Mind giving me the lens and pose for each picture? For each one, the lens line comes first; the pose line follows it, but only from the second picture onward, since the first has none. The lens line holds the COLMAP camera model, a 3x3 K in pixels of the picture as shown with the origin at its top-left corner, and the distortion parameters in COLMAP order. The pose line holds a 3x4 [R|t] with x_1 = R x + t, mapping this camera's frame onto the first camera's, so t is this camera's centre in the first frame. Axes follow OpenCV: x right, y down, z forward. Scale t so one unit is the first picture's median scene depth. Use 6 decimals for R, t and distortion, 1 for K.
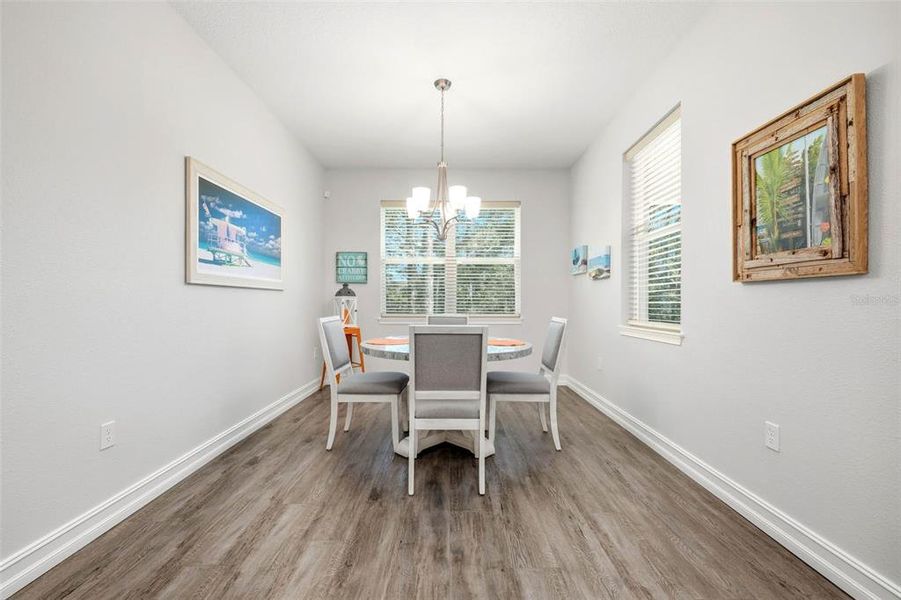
lens RADIAL K [[380.9, 0, 452.9], [0, 380.9, 299.2], [0, 0, 1]] dist [0.000587, -0.000010]
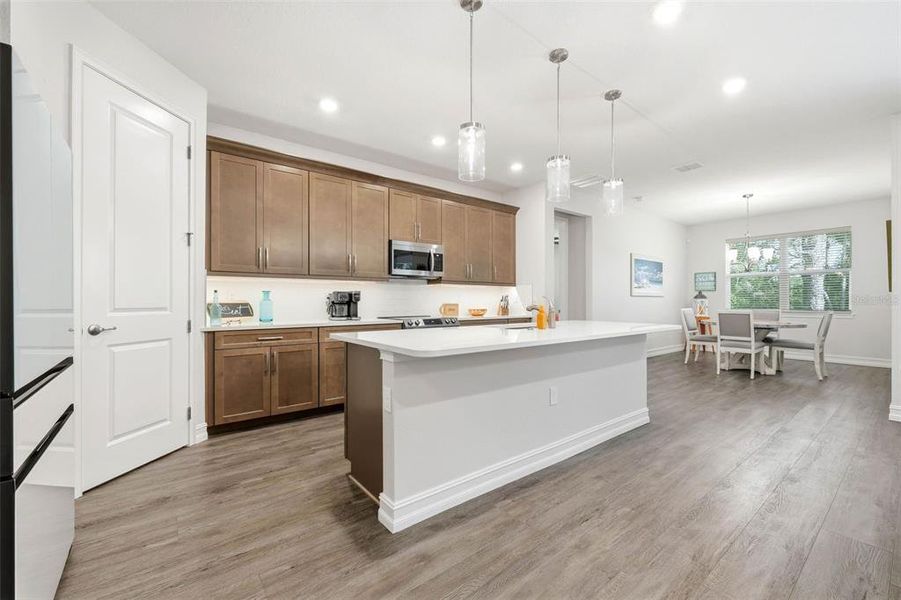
lens RADIAL K [[373.3, 0, 454.8], [0, 373.3, 304.5], [0, 0, 1]] dist [-0.000096, 0.000085]
pose [[0.612436, 0.002904, -0.790515, 0.665392], [0.005120, 0.999958, 0.007640, -0.000310], [0.790504, -0.008726, 0.612395, -1.635119]]
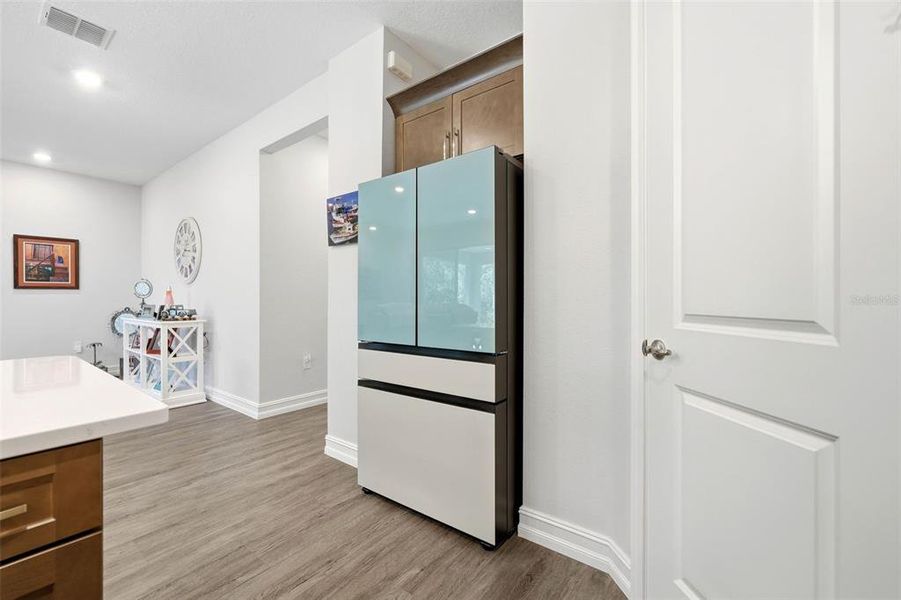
lens RADIAL K [[367.6, 0, 450.5], [0, 367.6, 300.0], [0, 0, 1]] dist [-0.001763, -0.000292]
pose [[-0.790782, -0.008104, 0.612044, -0.521834], [-0.006675, 0.999967, 0.004615, -0.003813], [-0.612062, -0.000436, -0.790810, -1.252252]]
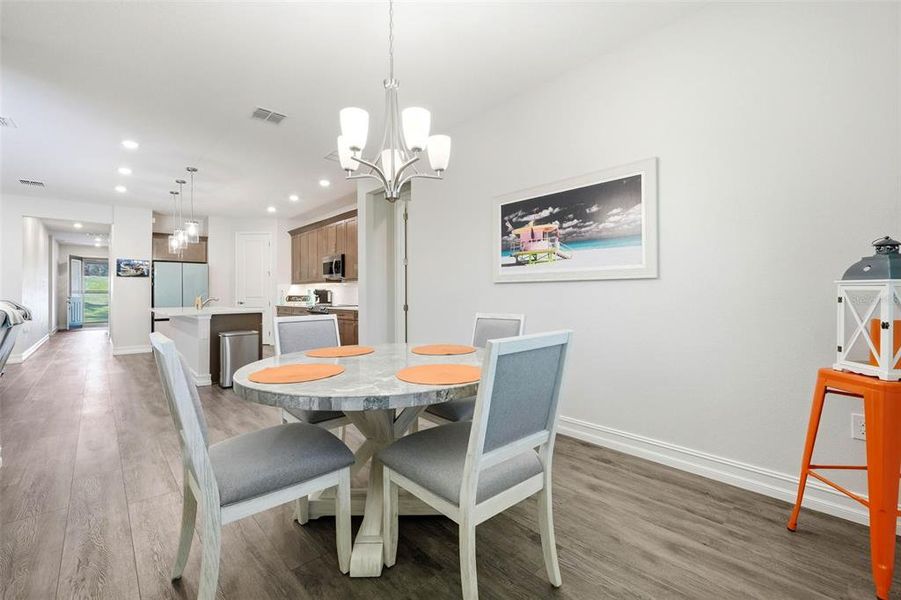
lens RADIAL K [[380.9, 0, 452.9], [0, 380.9, 299.2], [0, 0, 1]] dist [0.000587, -0.000010]
pose [[-0.742209, 0.008137, -0.670119, 0.359106], [0.003294, 0.999958, 0.008495, 0.007365], [0.670160, 0.004098, -0.742205, 1.721205]]
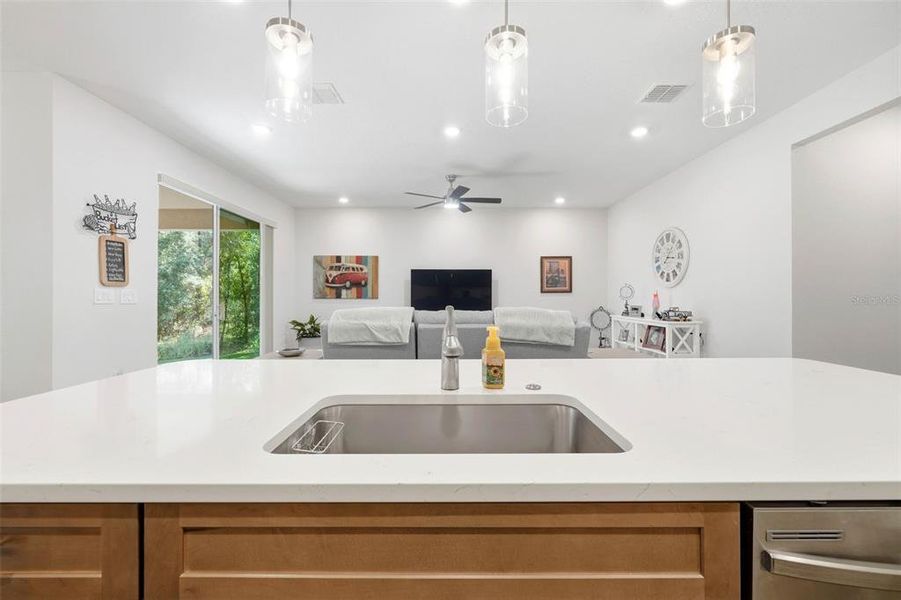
lens RADIAL K [[367.3, 0, 454.0], [0, 367.3, 293.5], [0, 0, 1]] dist [0.001218, 0.000094]
pose [[0.006840, 0.000725, 0.999976, -0.418979], [-0.002000, 0.999998, -0.000712, -0.027402], [-0.999975, -0.001996, 0.006842, -0.773933]]
